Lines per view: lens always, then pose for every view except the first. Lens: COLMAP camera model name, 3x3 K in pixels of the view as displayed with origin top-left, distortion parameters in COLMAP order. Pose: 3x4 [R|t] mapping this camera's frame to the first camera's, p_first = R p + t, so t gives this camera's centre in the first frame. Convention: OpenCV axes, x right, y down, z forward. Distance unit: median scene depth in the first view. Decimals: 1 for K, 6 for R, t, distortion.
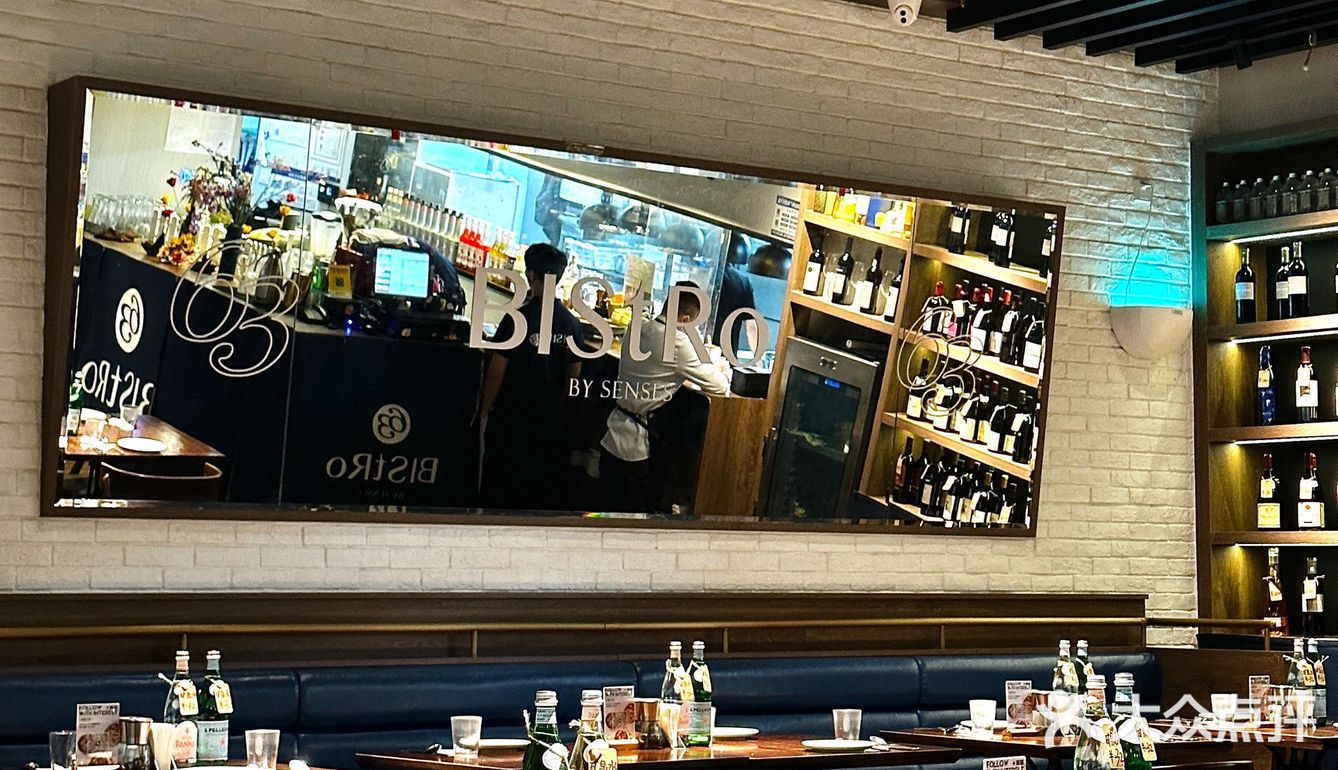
lens RADIAL K [[2469.0, 0, 669.0], [0, 2469.0, 385.0], [0, 0, 1]] dist [-0.013221, 6.611743]
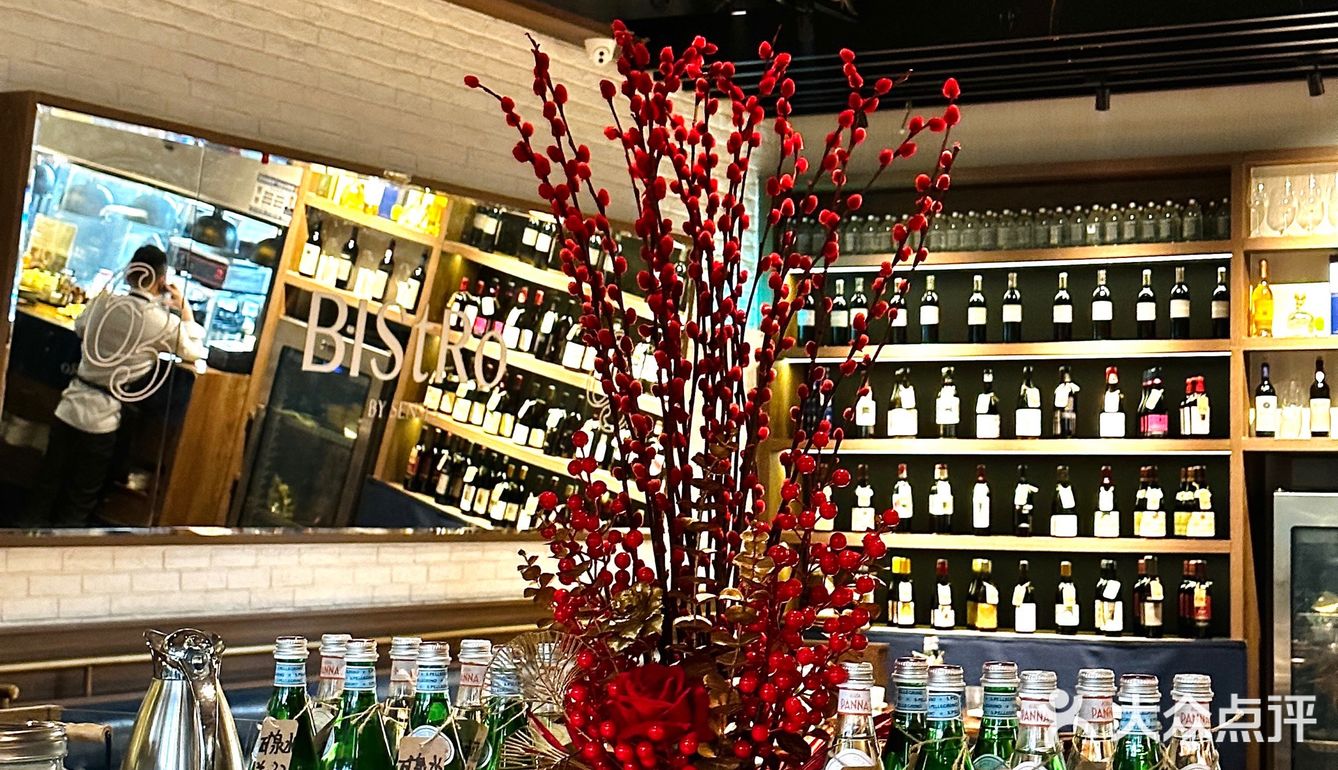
lens RADIAL K [[2469.0, 0, 669.0], [0, 2469.0, 385.0], [0, 0, 1]] dist [-0.013221, 6.611743]
pose [[0.920284, 0.035597, 0.389628, -0.219252], [-0.048866, 0.998512, 0.024194, -0.026431], [-0.388187, -0.041305, 0.920655, 0.003236]]
